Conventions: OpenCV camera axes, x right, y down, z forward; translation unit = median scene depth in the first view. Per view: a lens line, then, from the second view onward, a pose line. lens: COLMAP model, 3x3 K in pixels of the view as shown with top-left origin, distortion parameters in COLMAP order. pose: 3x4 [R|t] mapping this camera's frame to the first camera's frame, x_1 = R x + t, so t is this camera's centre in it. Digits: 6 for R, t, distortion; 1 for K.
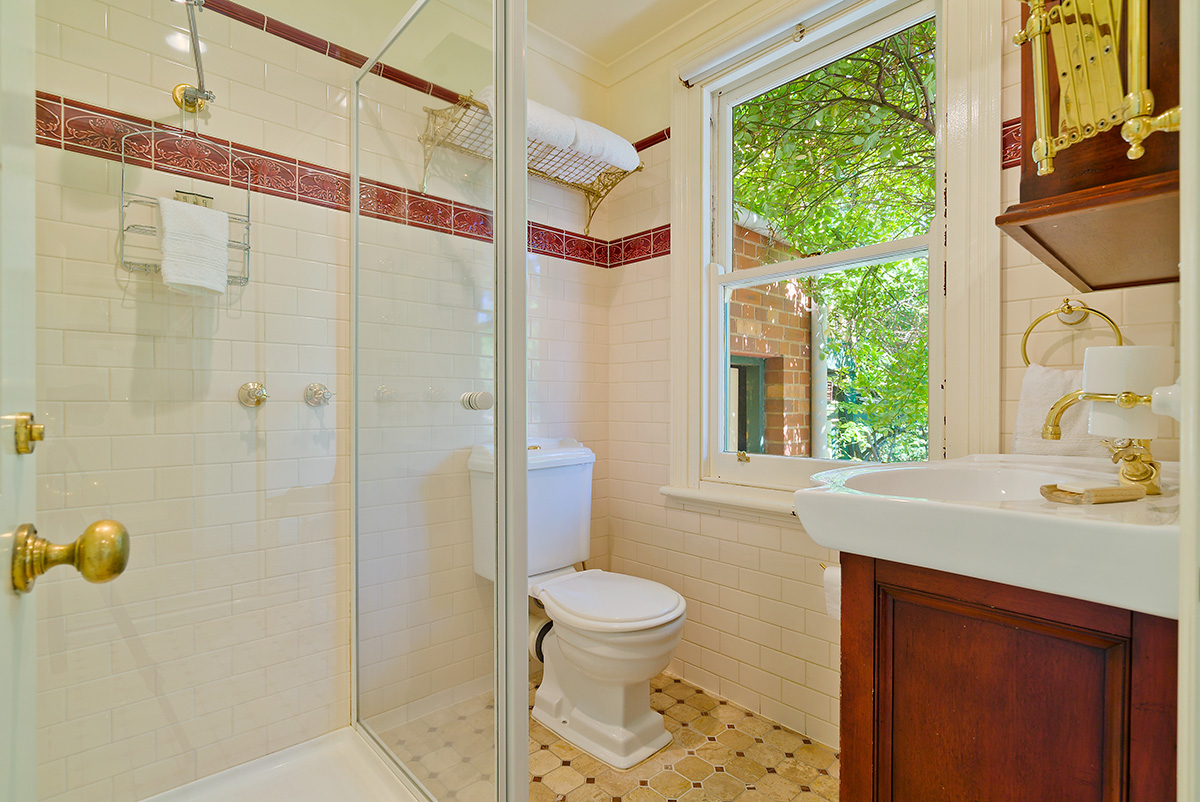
lens RADIAL K [[578.8, 0, 599.6], [0, 578.8, 404.6], [0, 0, 1]] dist [-0.000724, -0.000021]
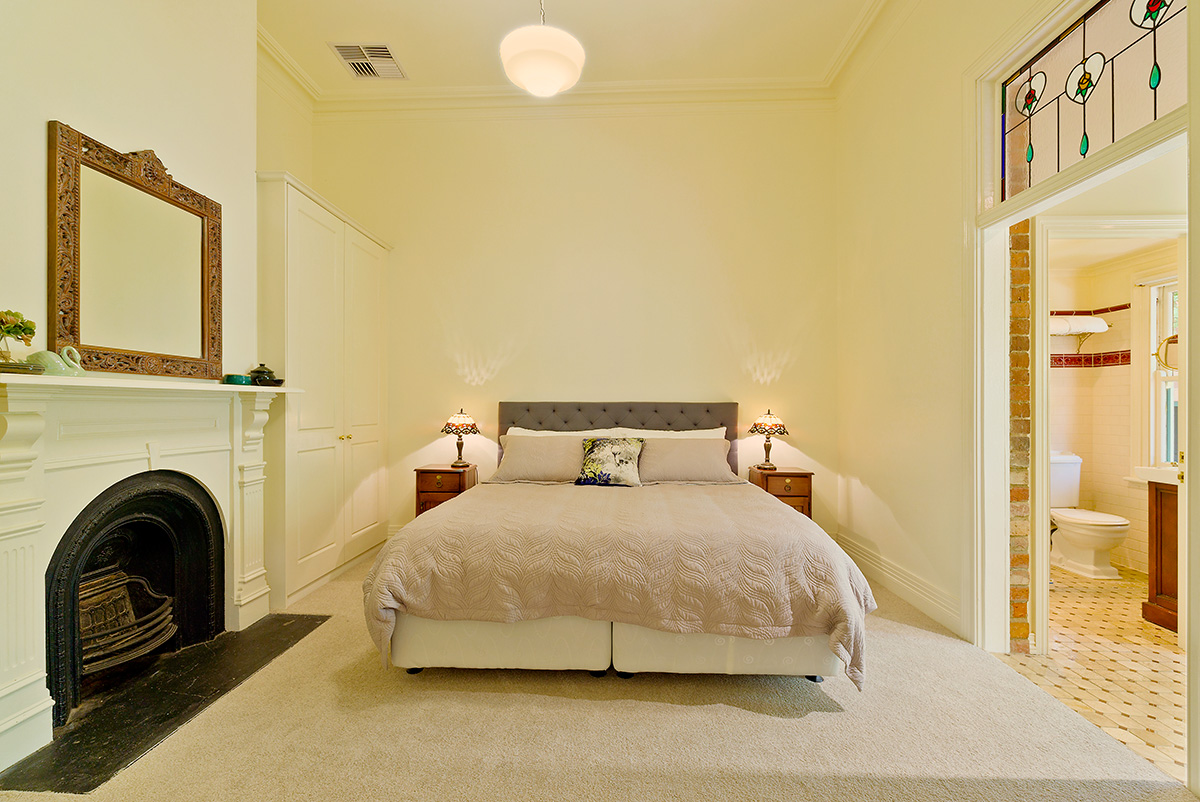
lens RADIAL K [[542.9, 0, 596.7], [0, 542.9, 408.7], [0, 0, 1]] dist [0.000338, -0.000150]
pose [[0.715136, 0.000473, -0.698985, 0.112794], [-0.000565, 1.000000, 0.000099, -0.101068], [0.698985, 0.000324, 0.715136, -1.718645]]
